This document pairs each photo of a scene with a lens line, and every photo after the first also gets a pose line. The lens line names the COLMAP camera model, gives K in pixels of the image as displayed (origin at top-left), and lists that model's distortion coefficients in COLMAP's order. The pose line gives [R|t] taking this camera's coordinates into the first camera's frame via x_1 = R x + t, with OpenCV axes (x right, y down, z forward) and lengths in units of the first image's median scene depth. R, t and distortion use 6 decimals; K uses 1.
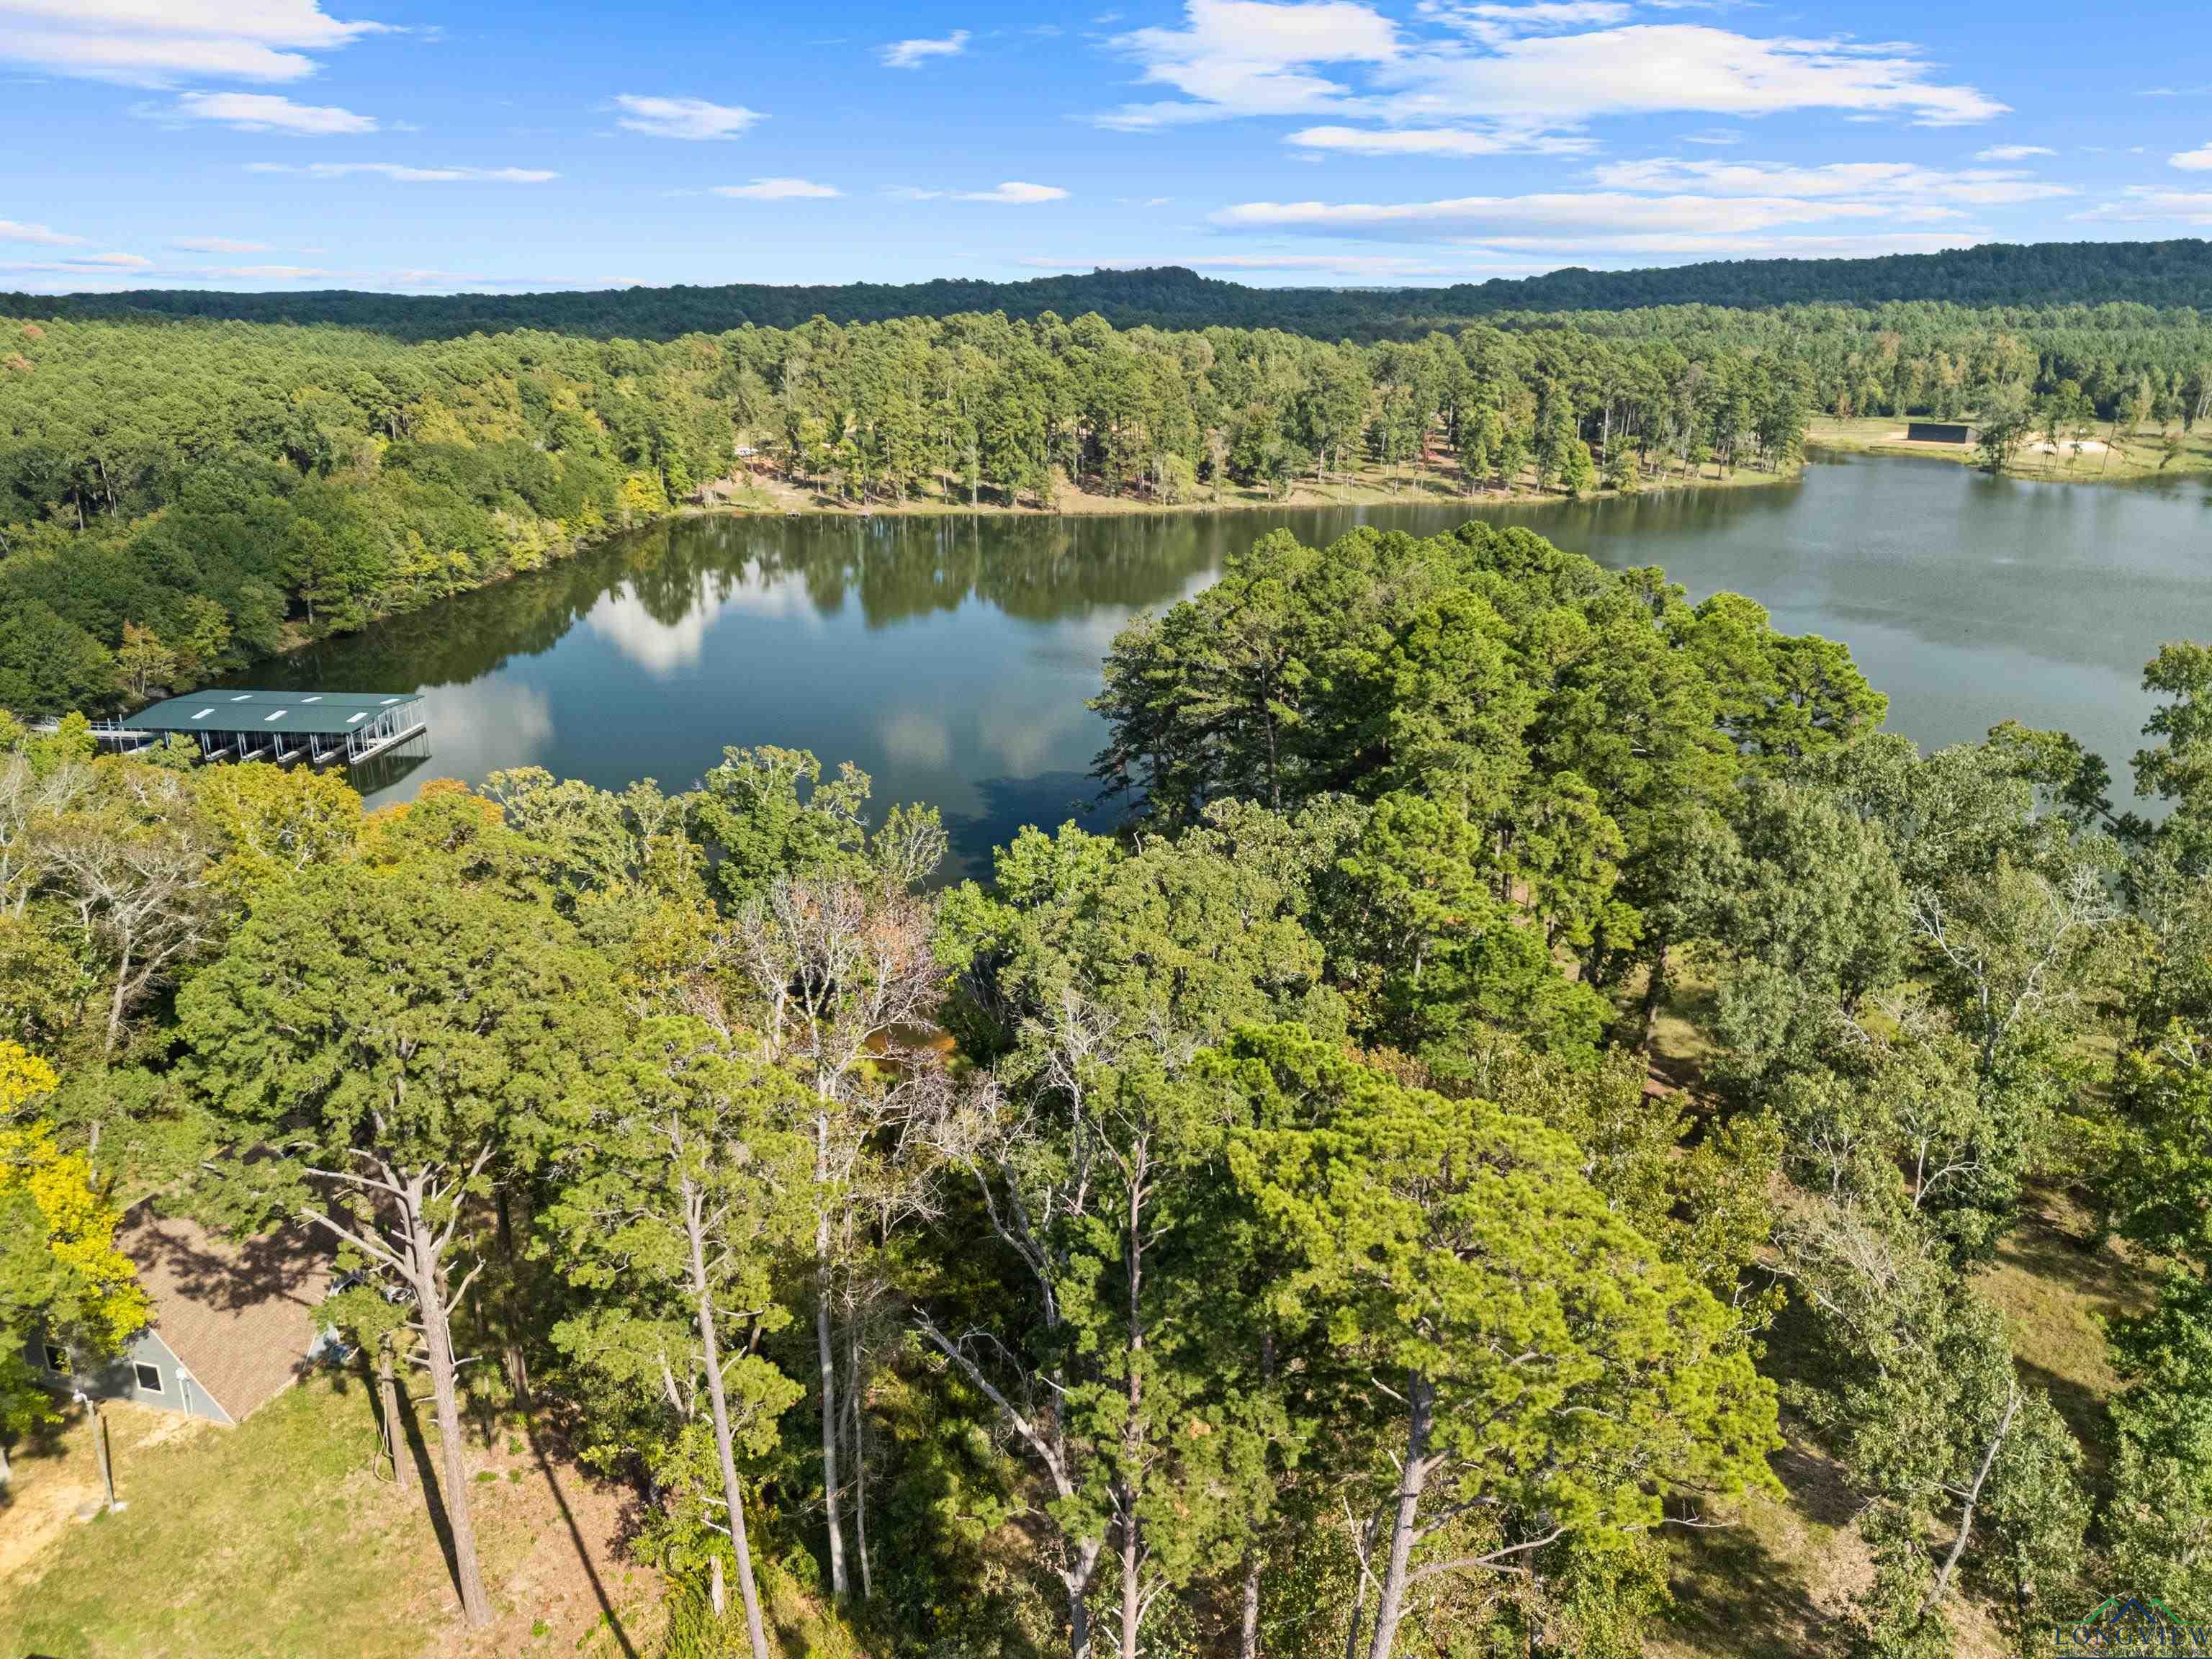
lens RADIAL K [[1603.9, 0, 1107.7], [0, 1603.9, 844.3], [0, 0, 1]] dist [0.051269, -0.044346]
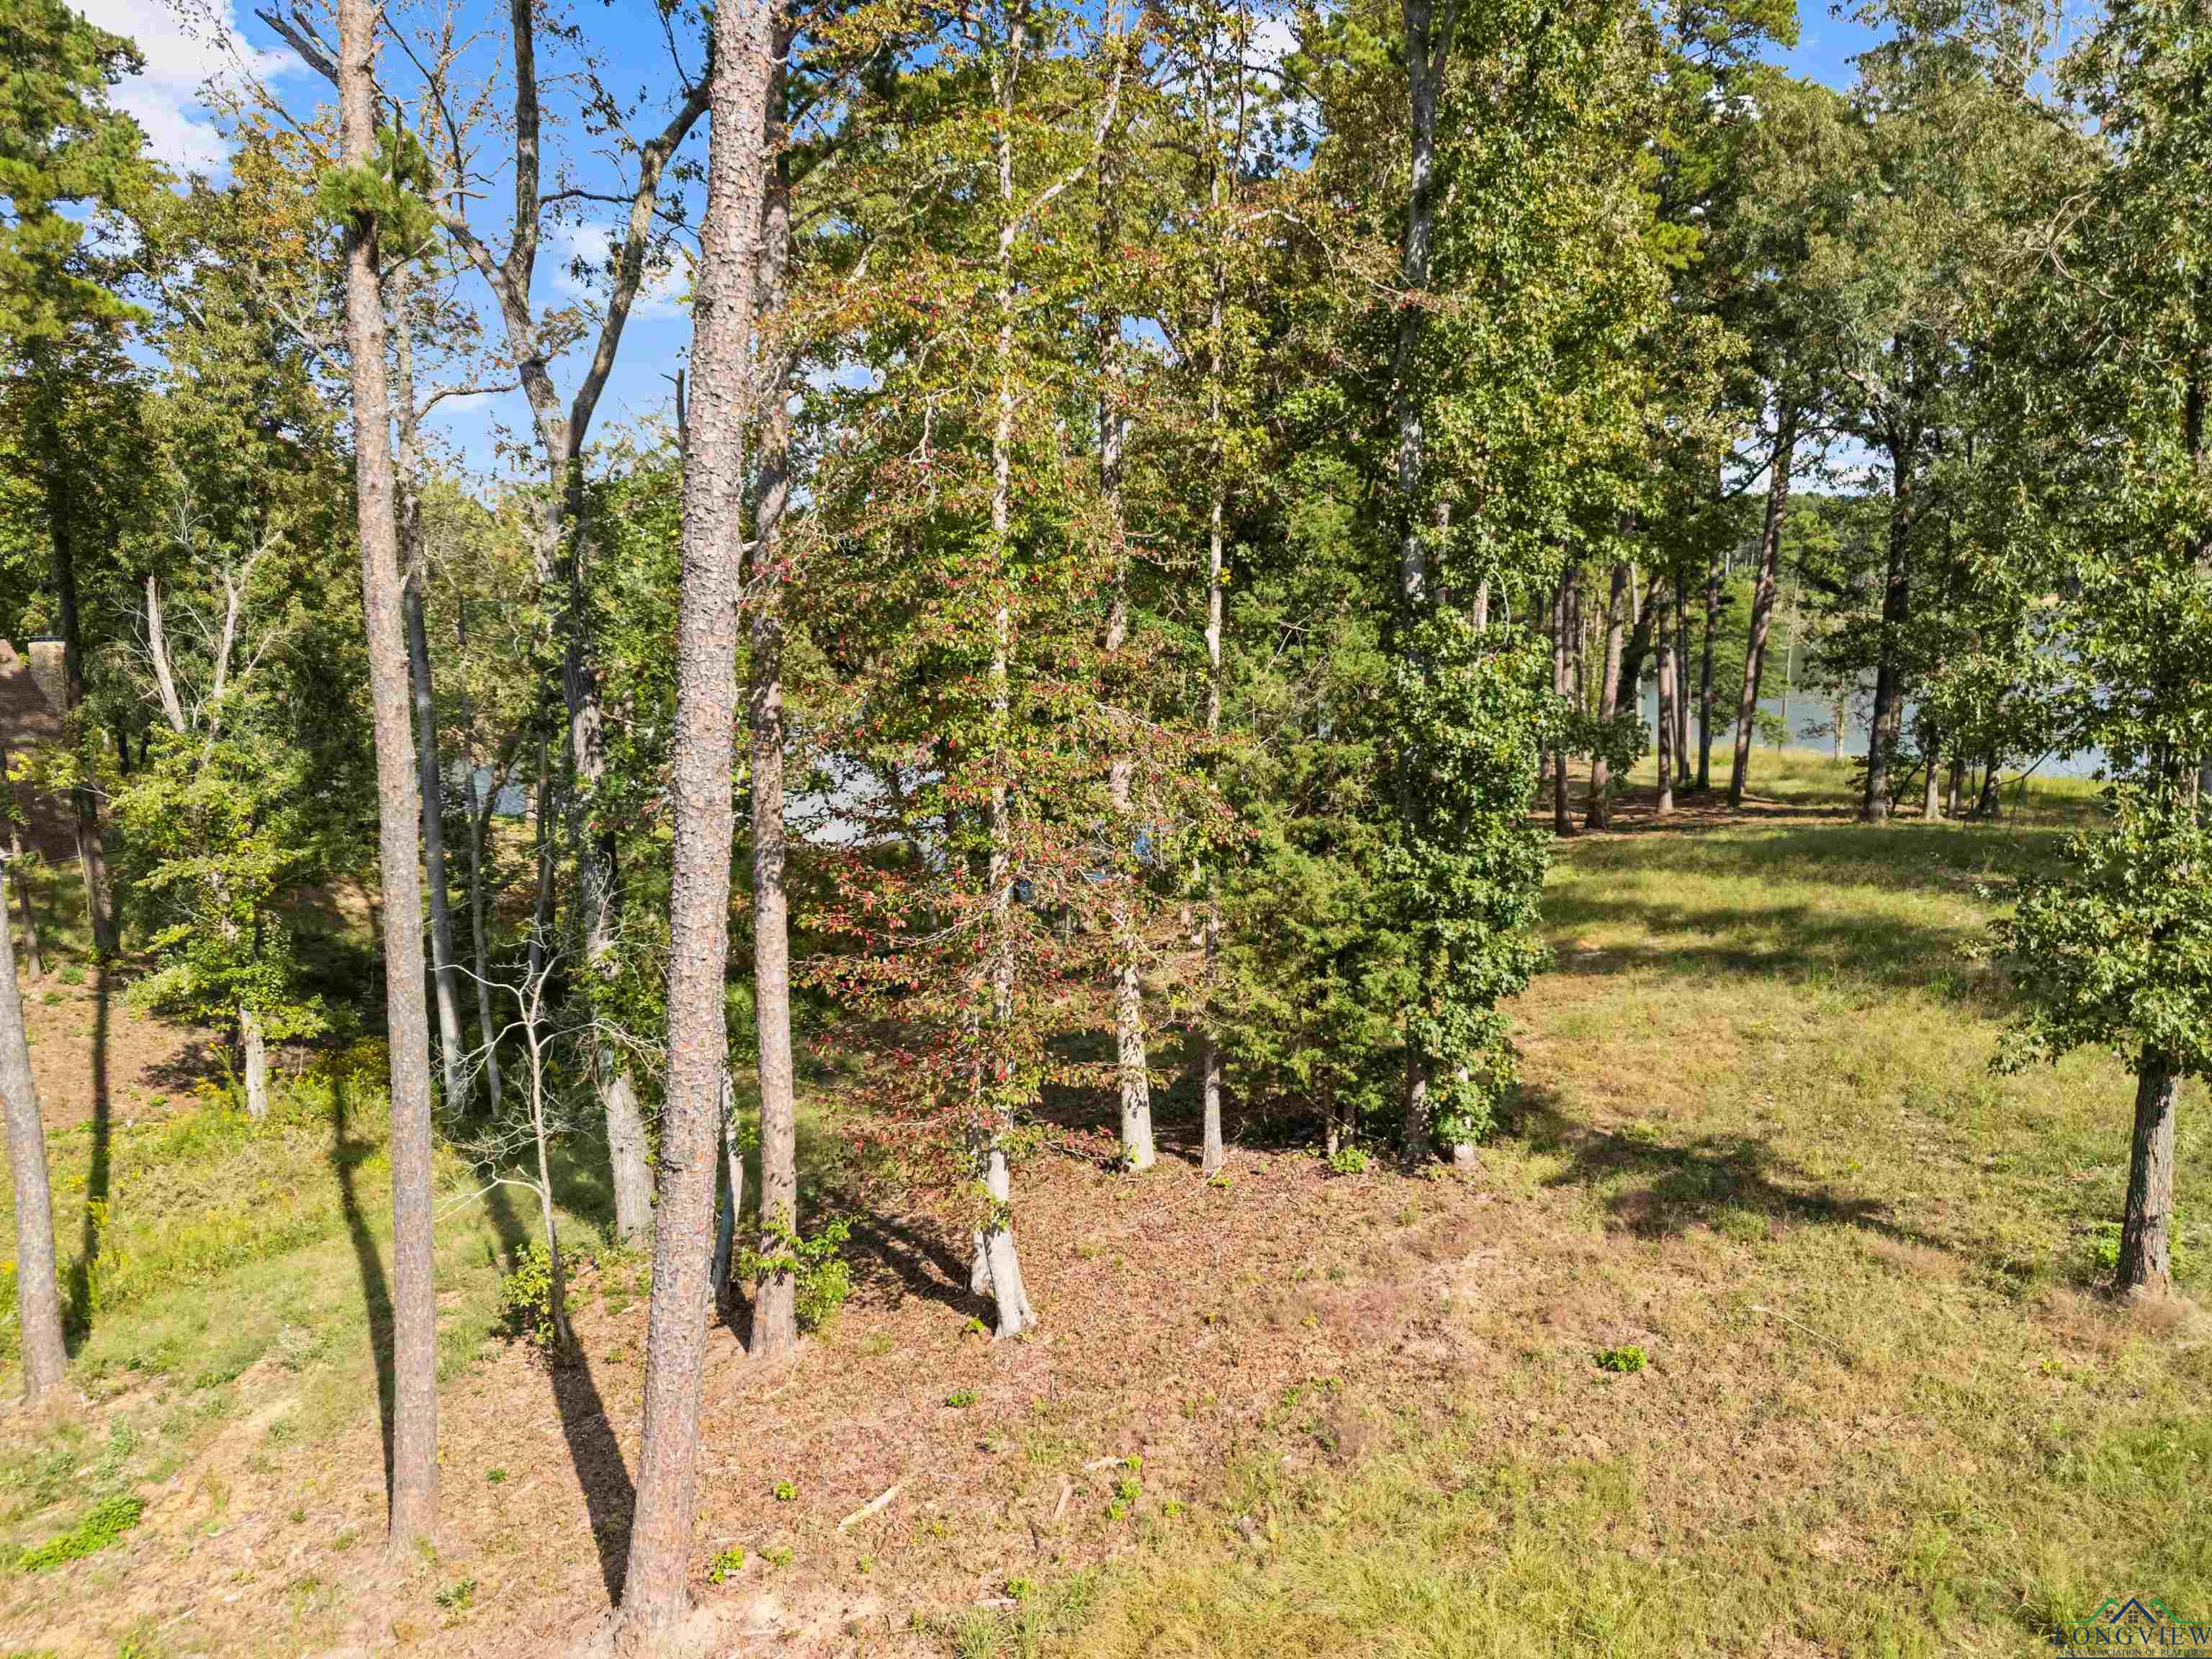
lens RADIAL K [[1603.9, 0, 1102.2], [0, 1603.9, 828.7], [0, 0, 1]] dist [0.051269, -0.044346]
pose [[0.997283, 0.003519, -0.073580, 0.022316], [-0.015309, 0.986950, -0.160295, 0.069925], [0.072056, 0.160986, 0.984323, 0.055339]]
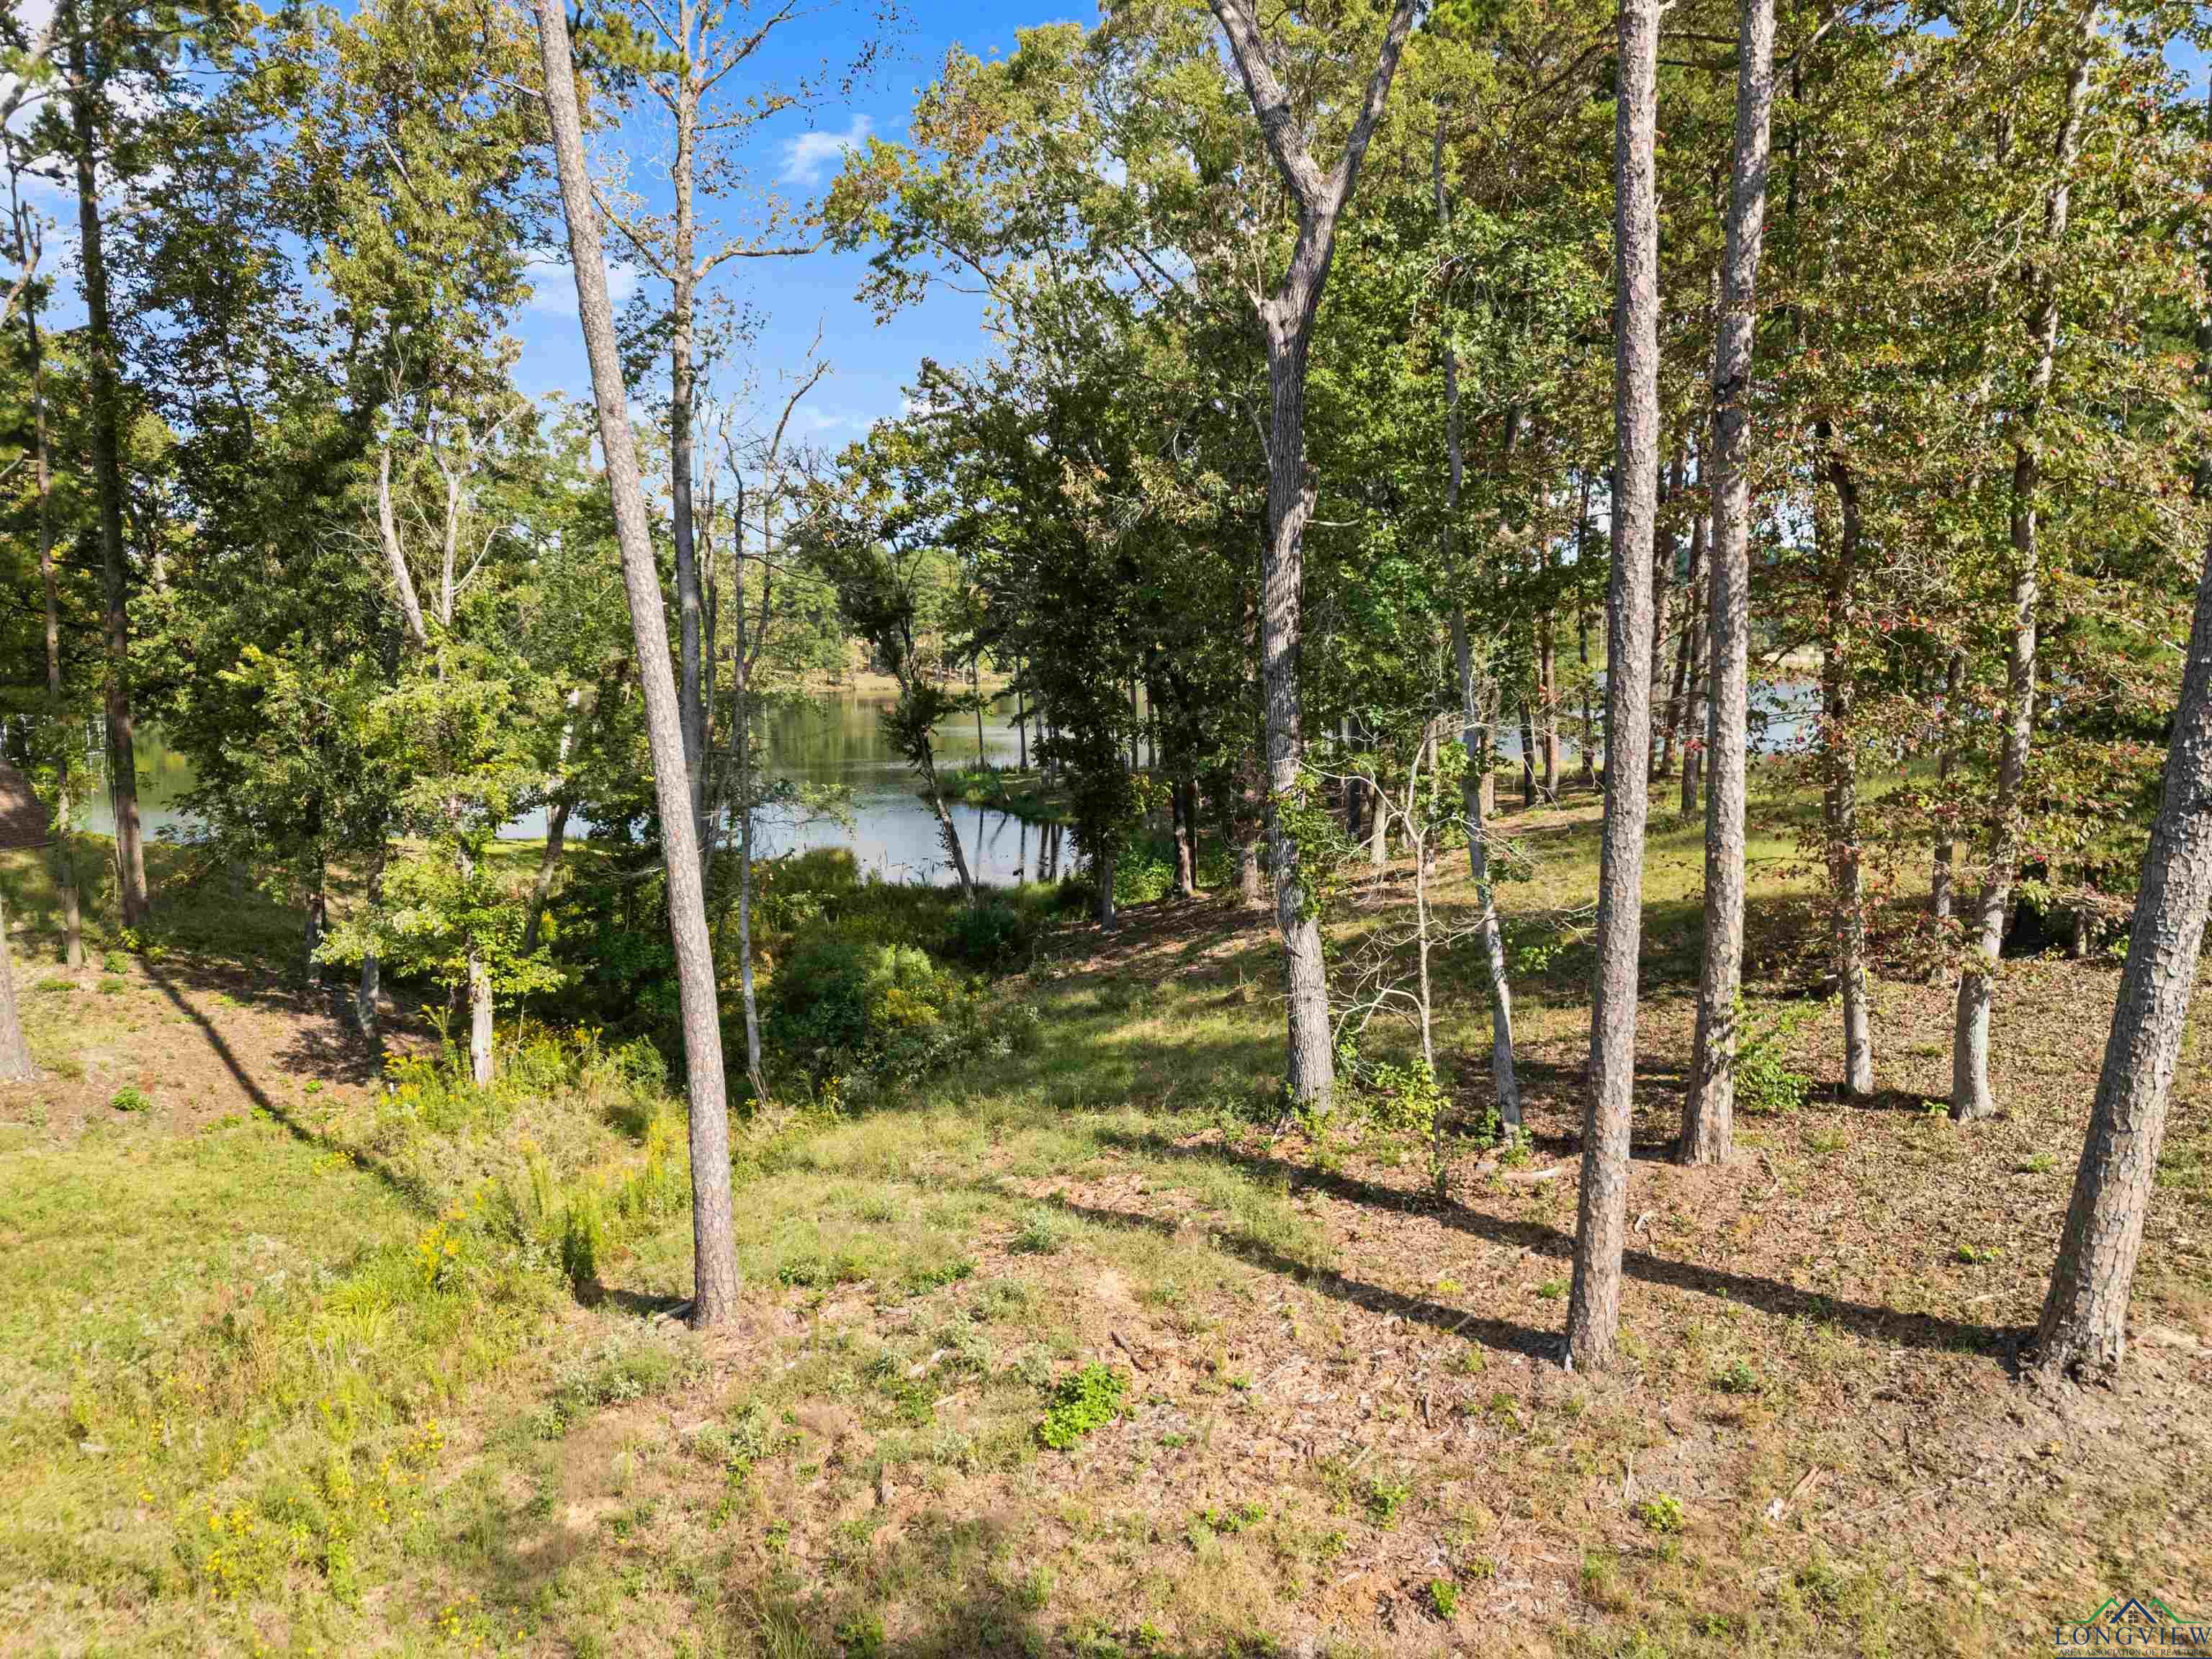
lens RADIAL K [[1603.9, 0, 1113.6], [0, 1603.9, 831.1], [0, 0, 1]] dist [0.051269, -0.044346]
pose [[0.988549, -0.025381, 0.148747, -0.016265], [0.054597, 0.979129, -0.195770, 0.077338], [-0.140674, 0.201649, 0.969303, 0.063169]]
